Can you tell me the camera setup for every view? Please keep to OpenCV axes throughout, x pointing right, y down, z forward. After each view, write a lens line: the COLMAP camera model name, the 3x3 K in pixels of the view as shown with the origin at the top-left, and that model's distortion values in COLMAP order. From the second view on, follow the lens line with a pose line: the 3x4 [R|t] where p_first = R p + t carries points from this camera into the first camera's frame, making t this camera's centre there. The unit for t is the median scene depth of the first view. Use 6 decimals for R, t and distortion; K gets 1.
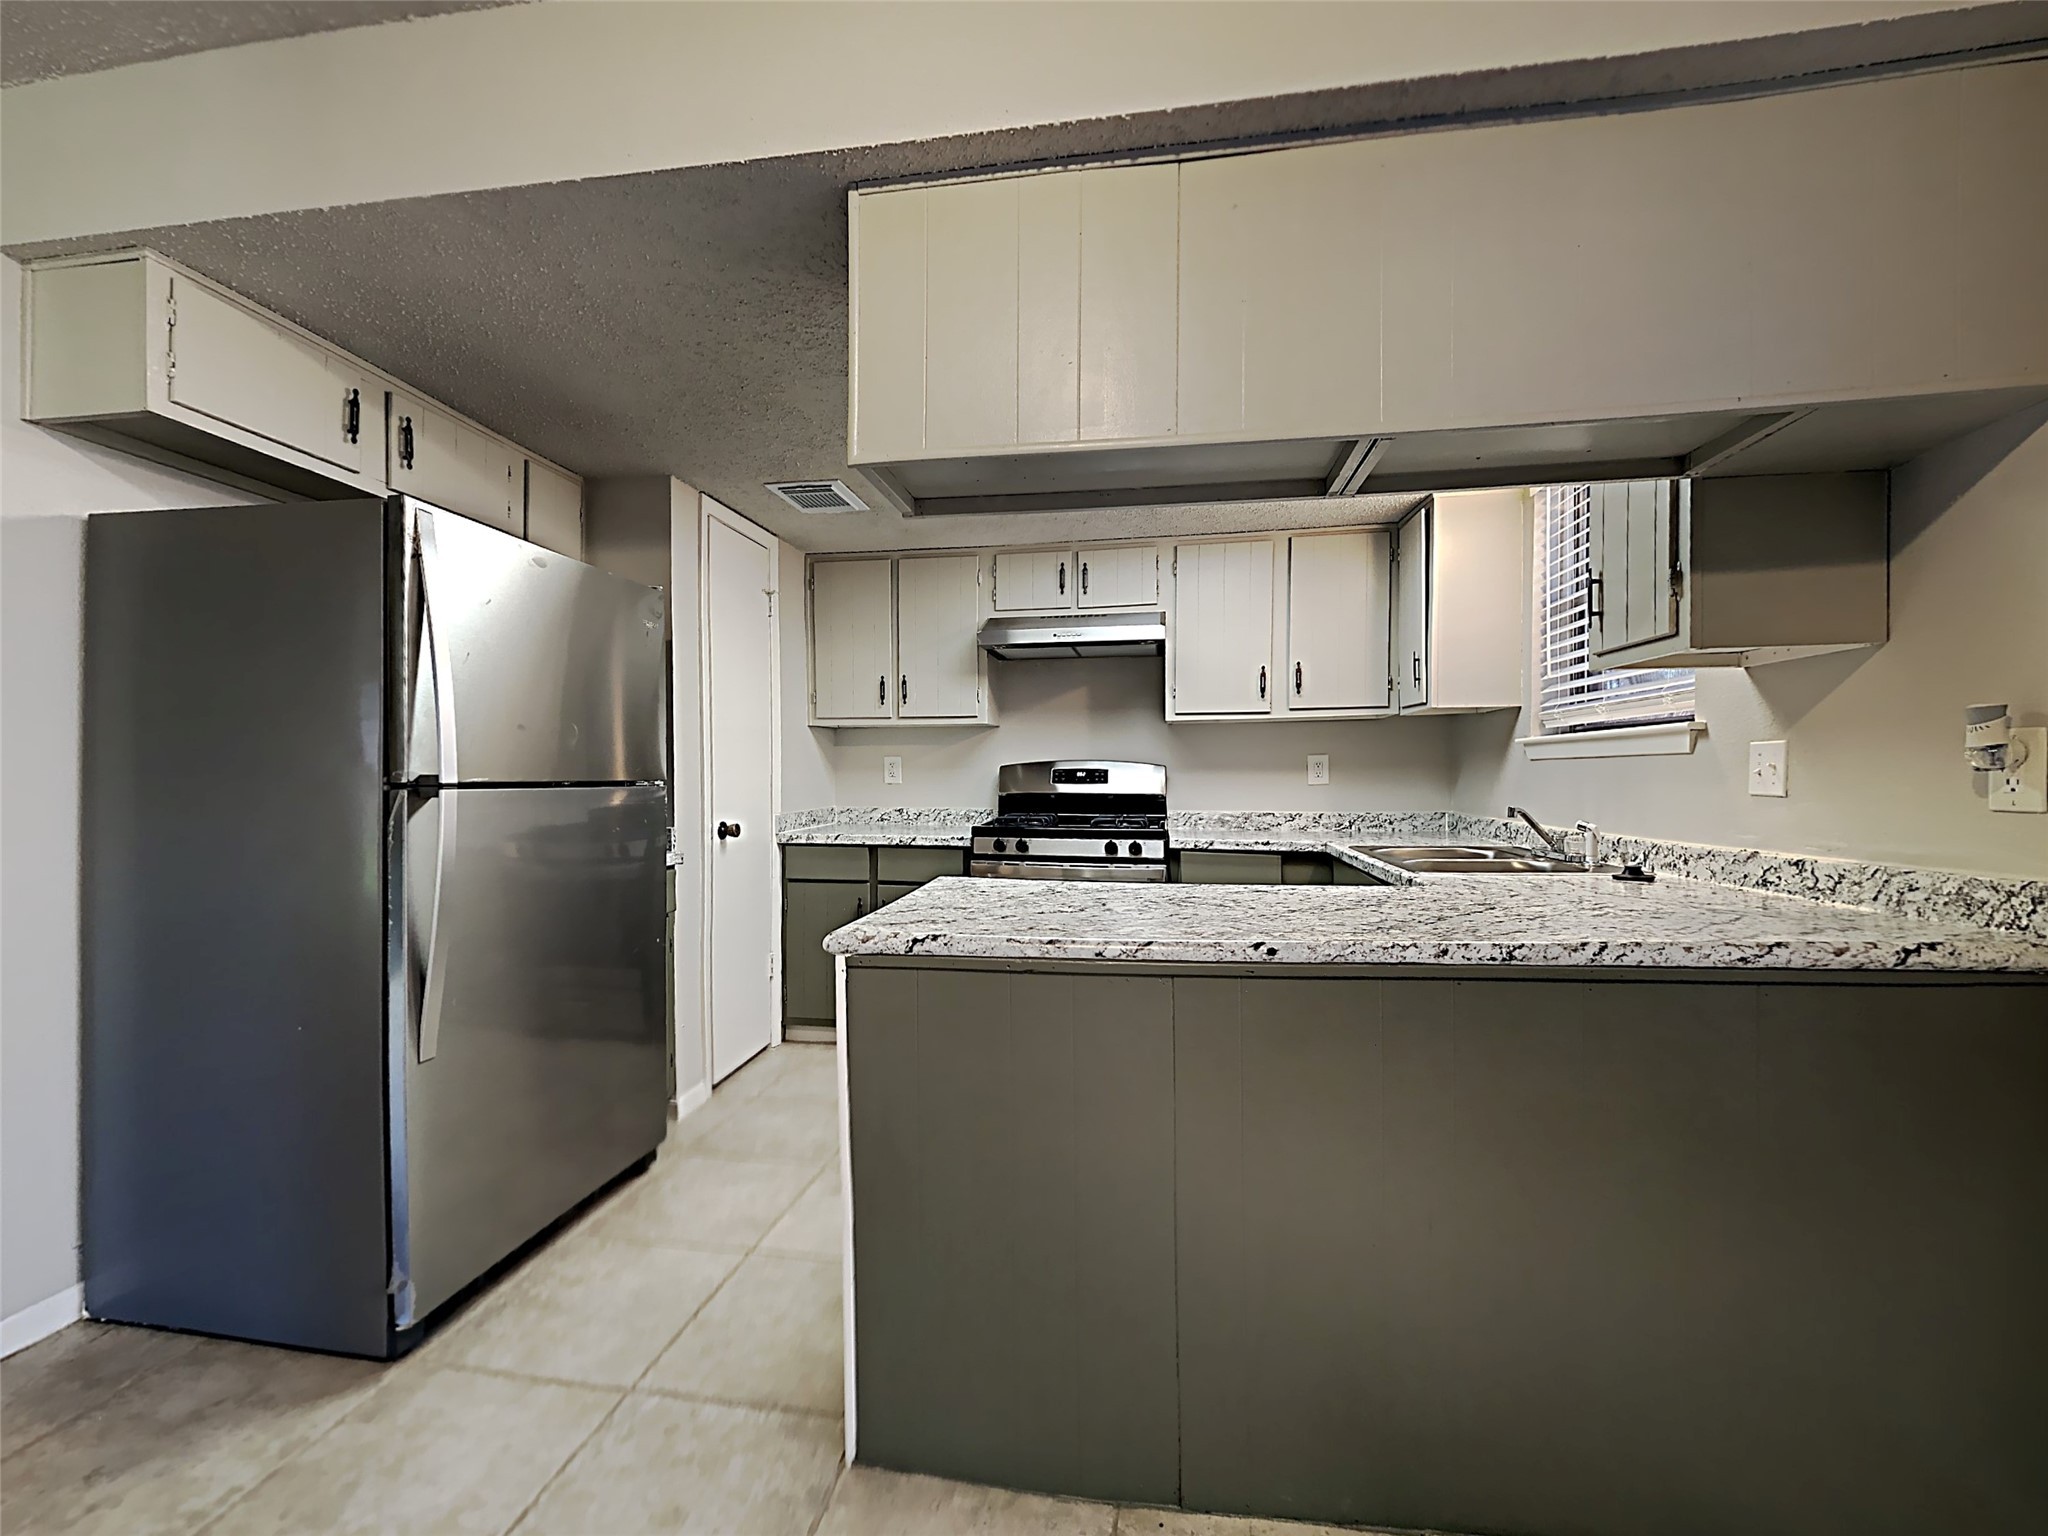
lens RADIAL K [[841.4, 0, 1024.0], [0, 841.4, 768.0], [0, 0, 1]] dist [-0.000071, -0.000054]
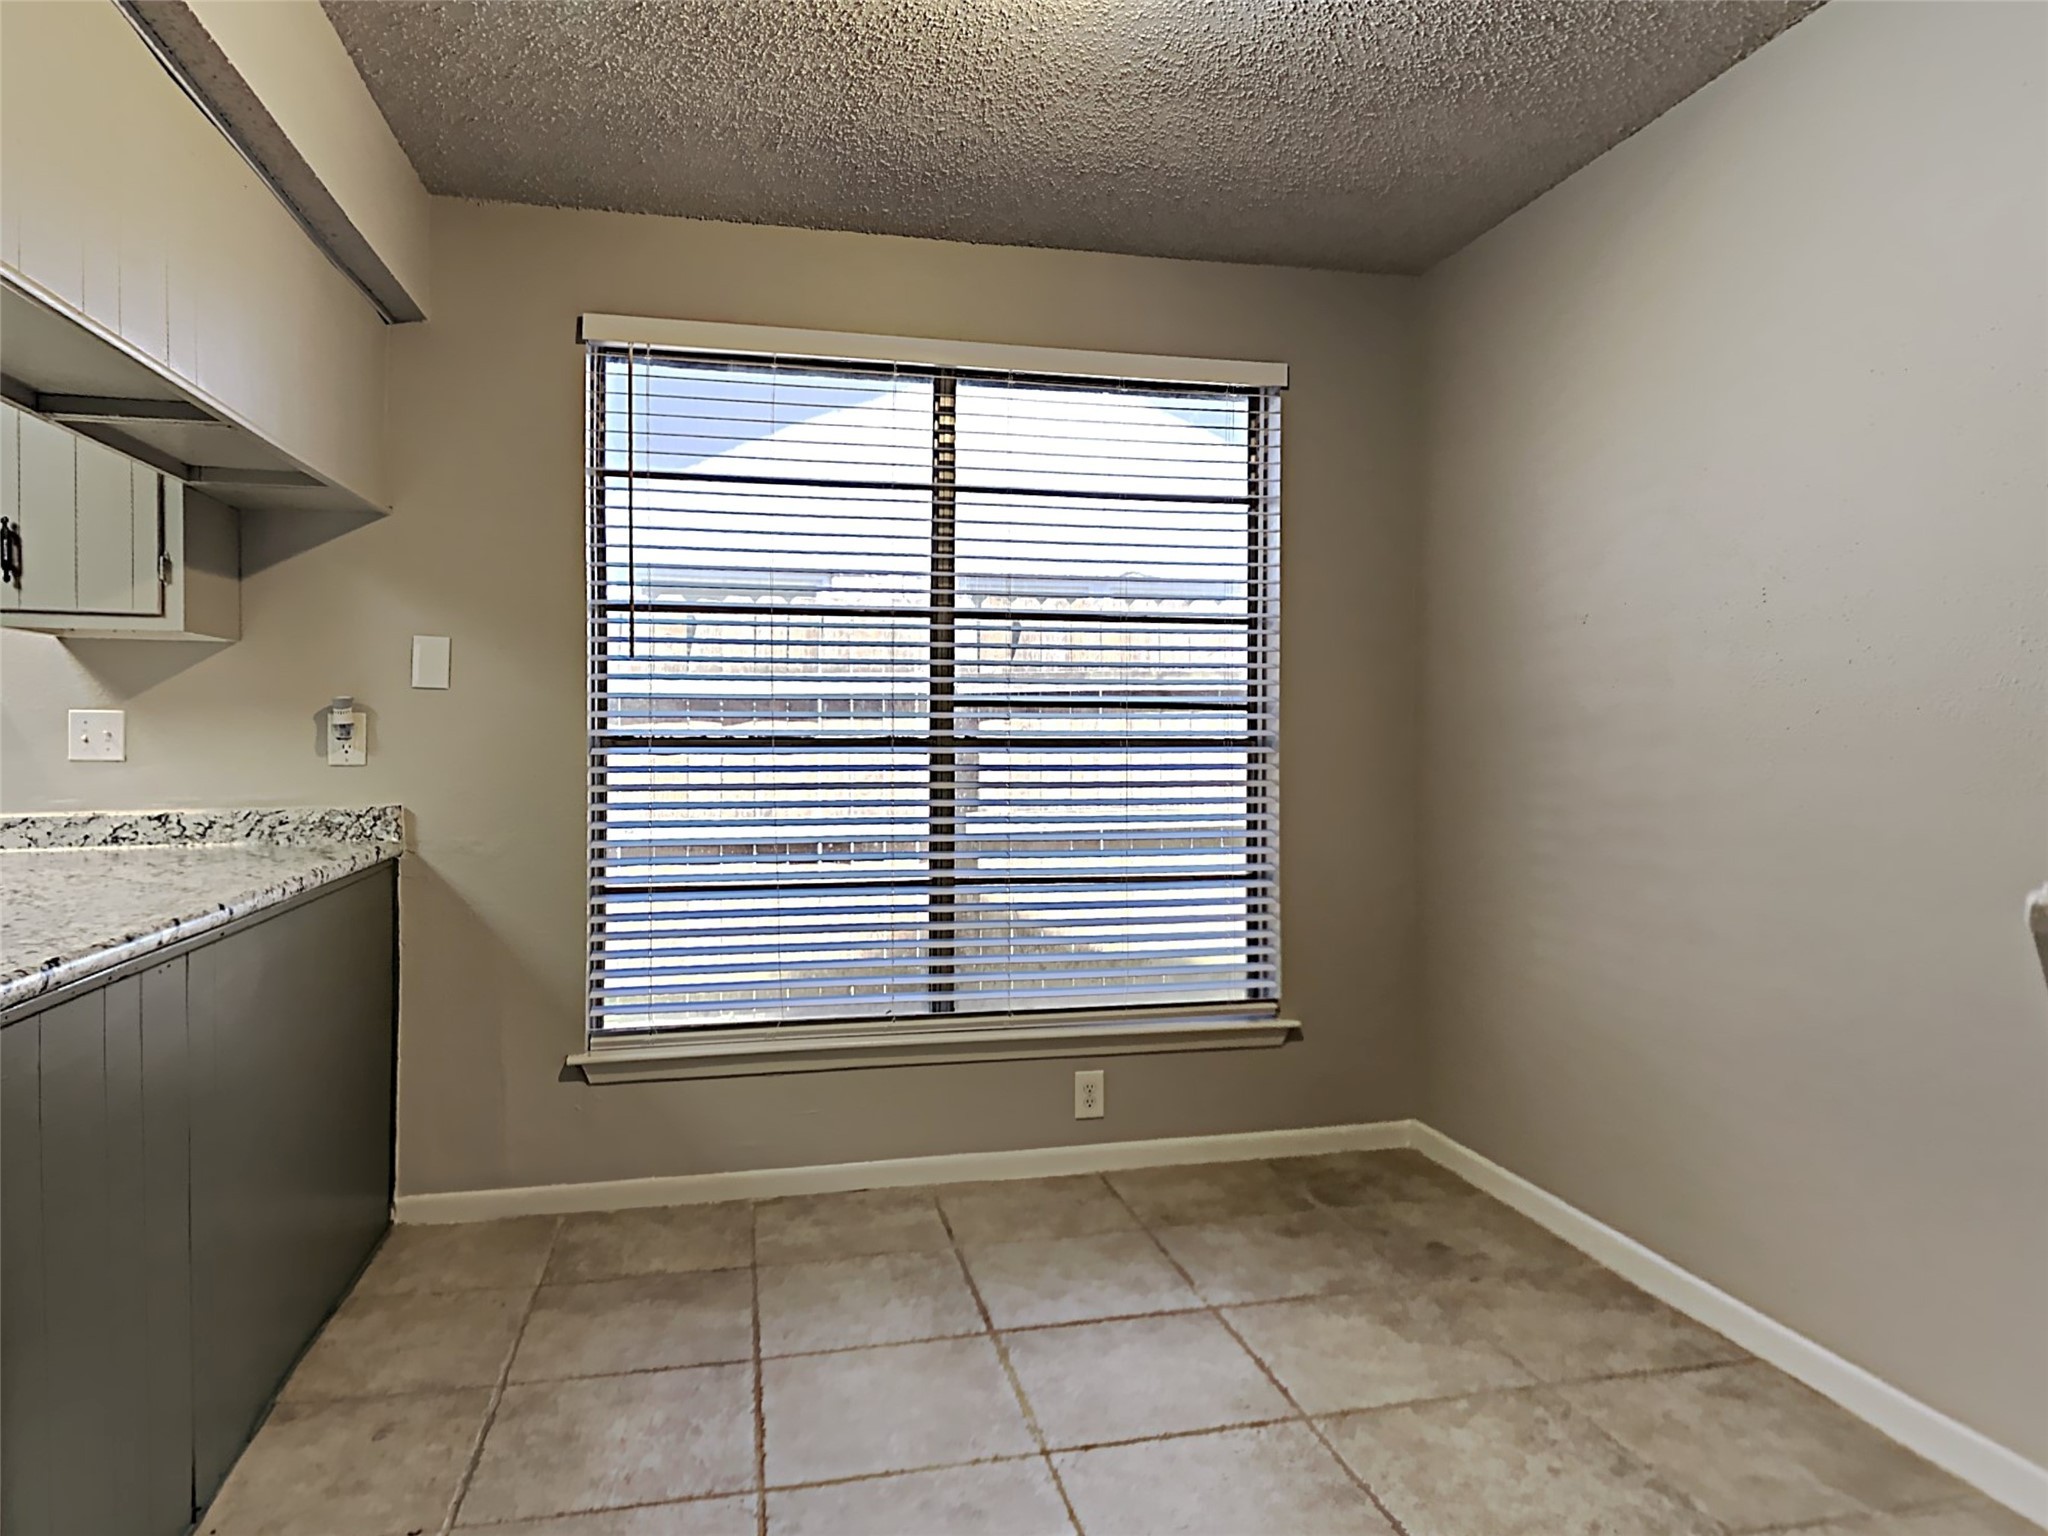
lens RADIAL K [[1389.4, 0, 1024.0], [0, 1389.4, 768.0], [0, 0, 1]] dist [0.000151, -0.000216]
pose [[-0.345180, -0.015318, 0.938411, -1.359541], [-0.009271, 0.999874, 0.012911, 0.008944], [-0.938491, -0.004243, -0.345279, 0.563853]]
